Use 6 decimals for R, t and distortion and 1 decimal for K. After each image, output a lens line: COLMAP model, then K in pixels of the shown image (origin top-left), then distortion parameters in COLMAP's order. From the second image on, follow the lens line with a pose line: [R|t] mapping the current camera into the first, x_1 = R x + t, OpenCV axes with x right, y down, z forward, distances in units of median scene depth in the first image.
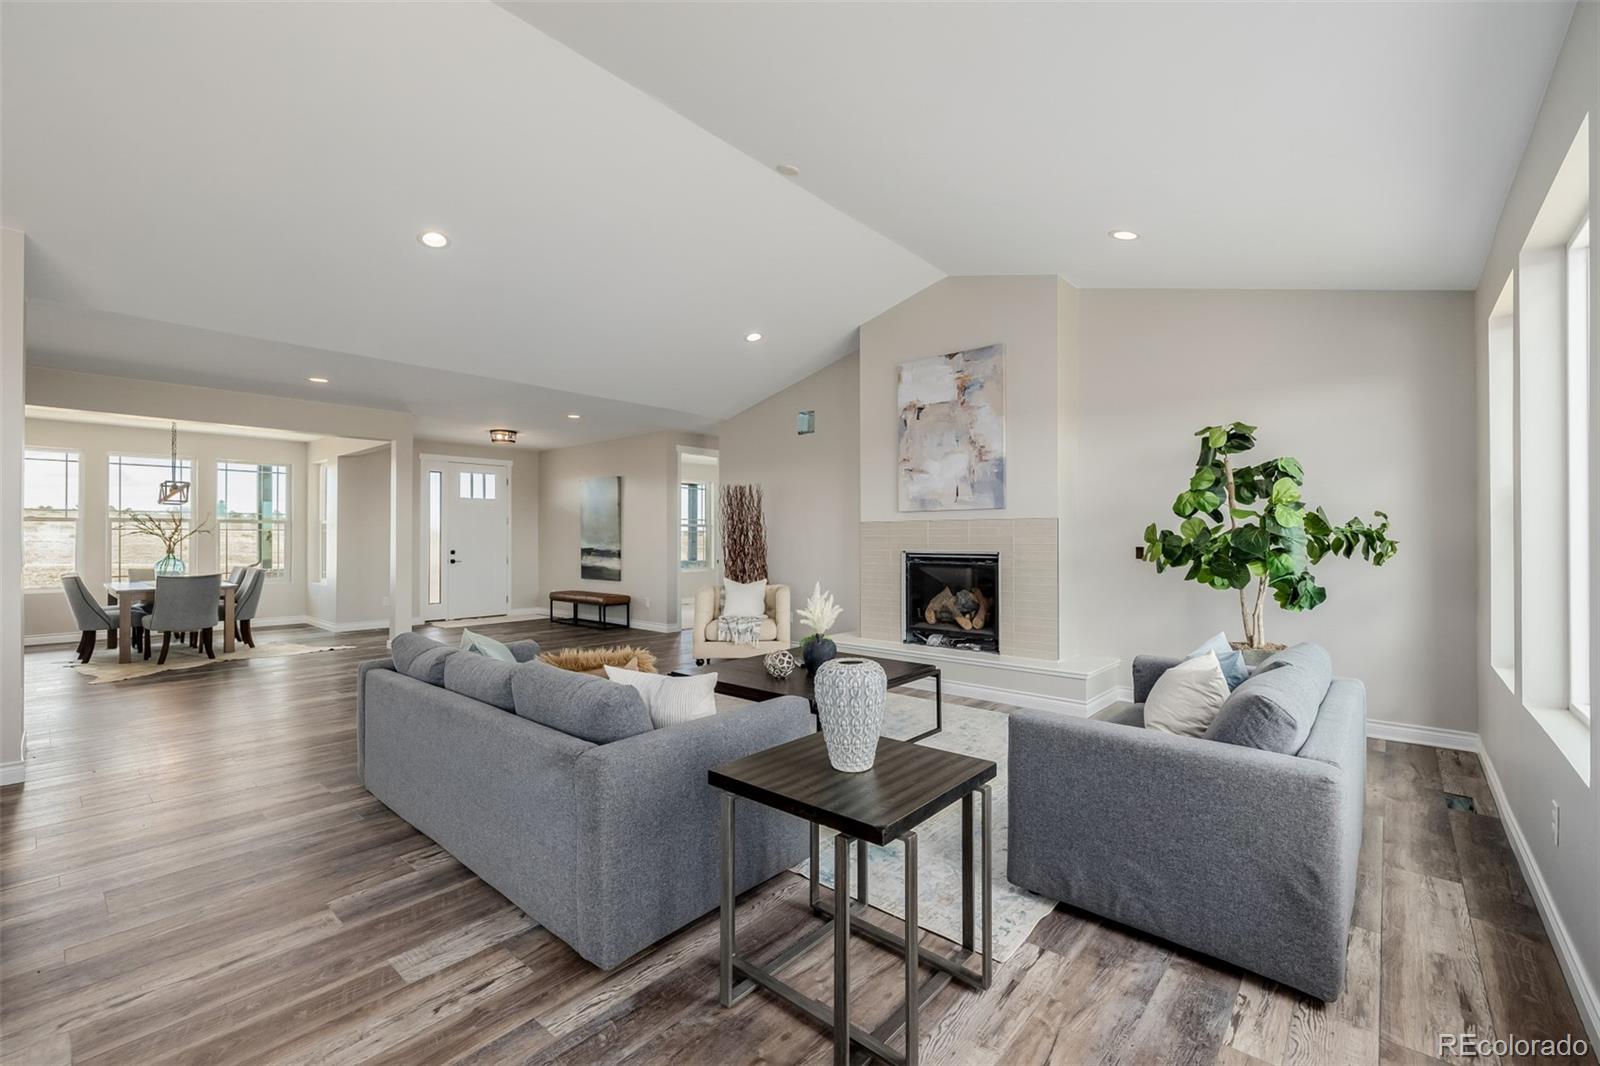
lens RADIAL K [[682.1, 0, 798.7], [0, 682.1, 524.9], [0, 0, 1]] dist [0.006527, -0.001725]
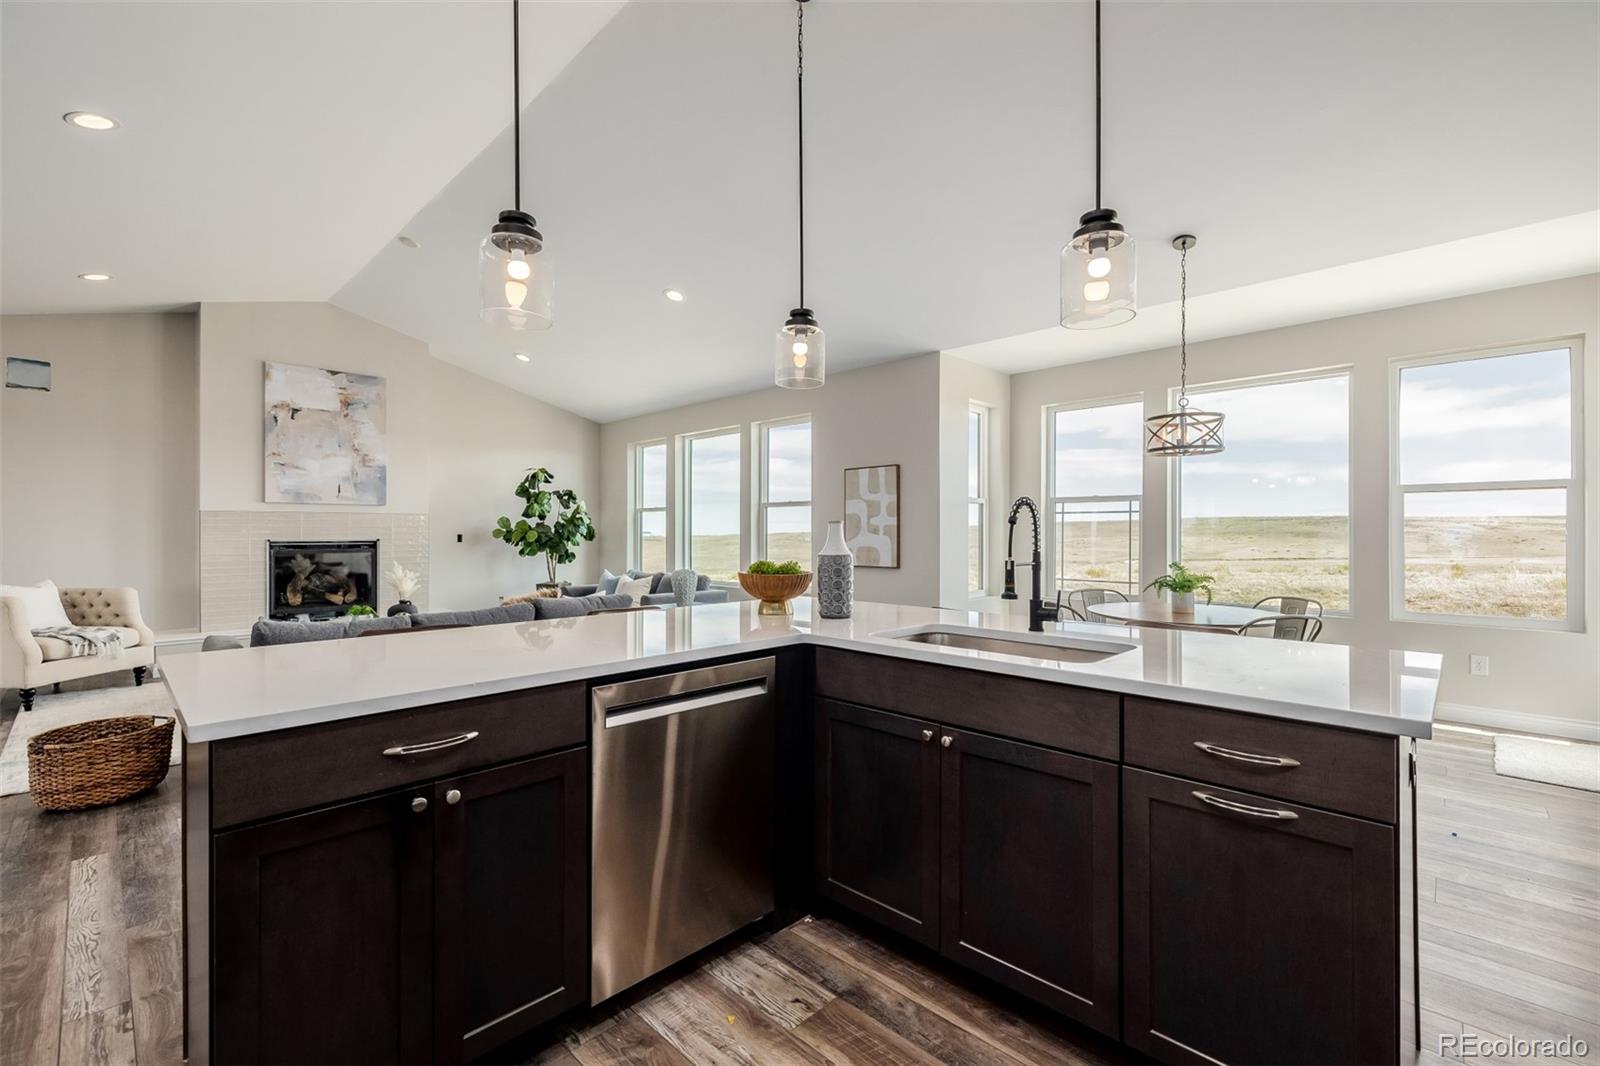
lens RADIAL K [[682.1, 0, 807.4], [0, 682.1, 530.3], [0, 0, 1]] dist [0.006527, -0.001725]
pose [[0.031878, 0.004875, 0.999480, -0.922984], [-0.016928, 0.999847, -0.004337, 0.014708], [-0.999348, -0.016781, 0.031955, 0.143693]]
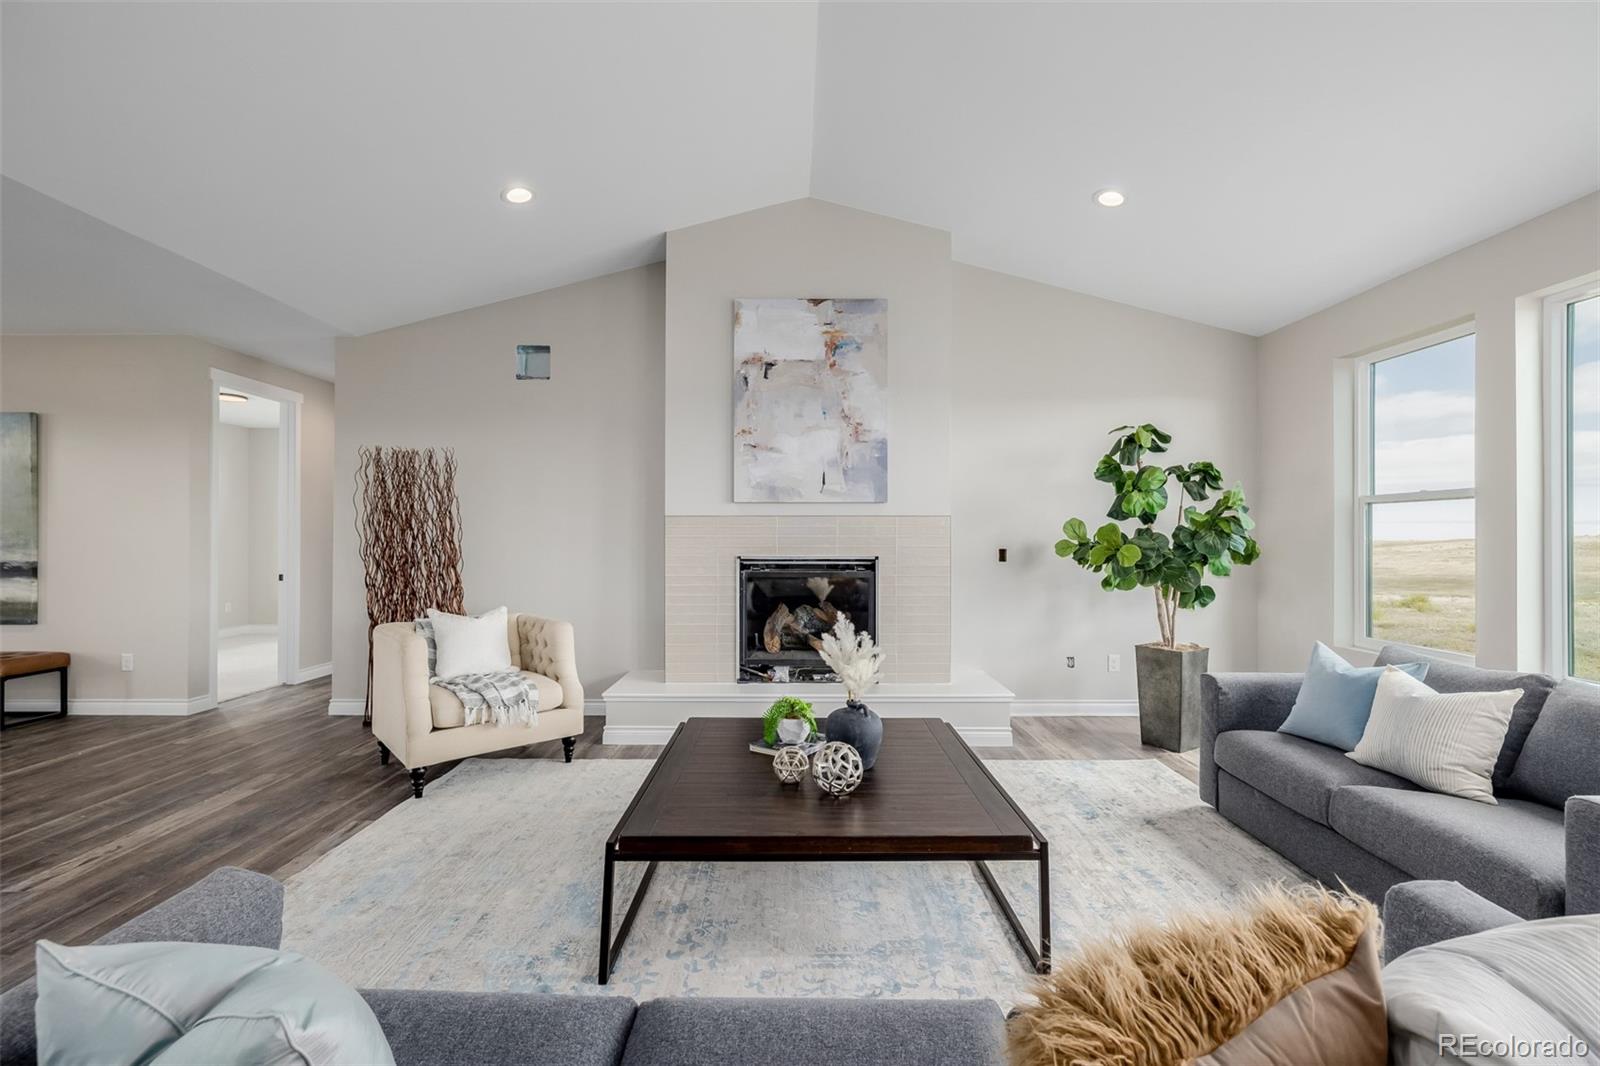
lens RADIAL K [[682.1, 0, 795.6], [0, 682.1, 530.1], [0, 0, 1]] dist [0.006527, -0.001725]
pose [[0.747164, 0.009898, 0.664566, -0.300892], [-0.015354, 0.999879, 0.002370, 0.007775], [-0.664462, -0.011974, 0.747226, 0.438787]]
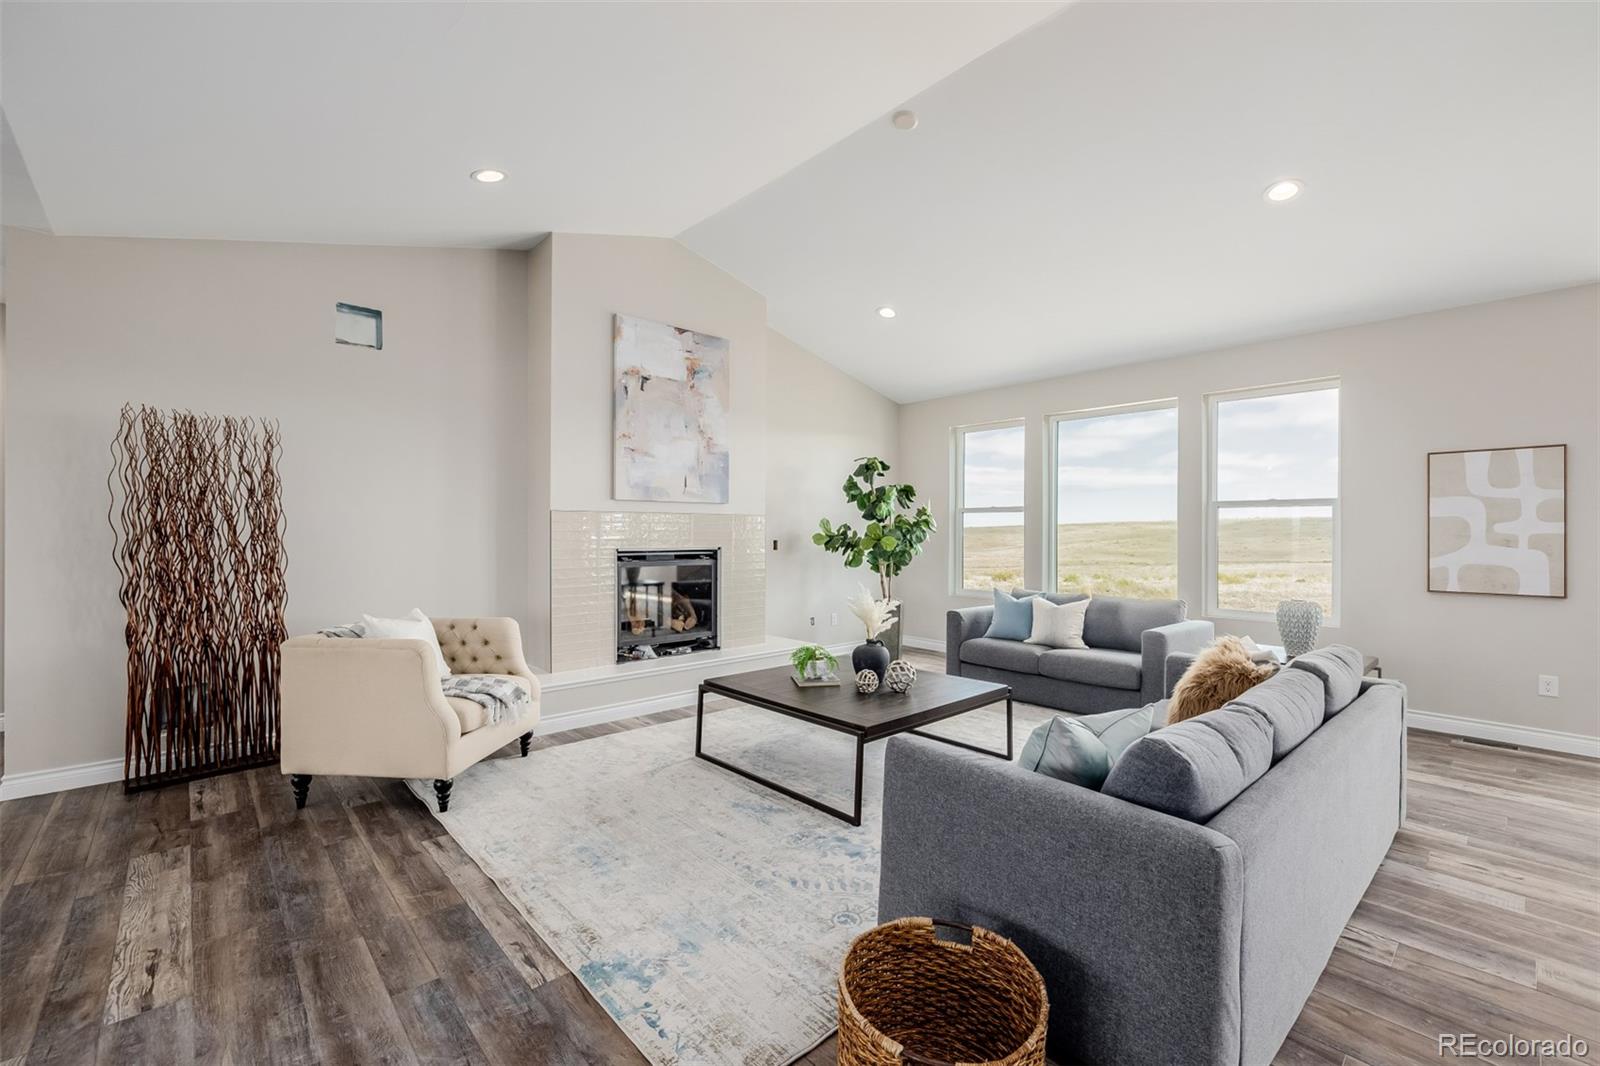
lens RADIAL K [[682.1, 0, 804.5], [0, 682.1, 531.8], [0, 0, 1]] dist [0.006527, -0.001725]
pose [[0.095056, 0.001977, 0.995470, -0.655691], [-0.021359, 0.999772, 0.000054, 0.013908], [-0.995243, -0.021267, 0.095077, 0.745190]]
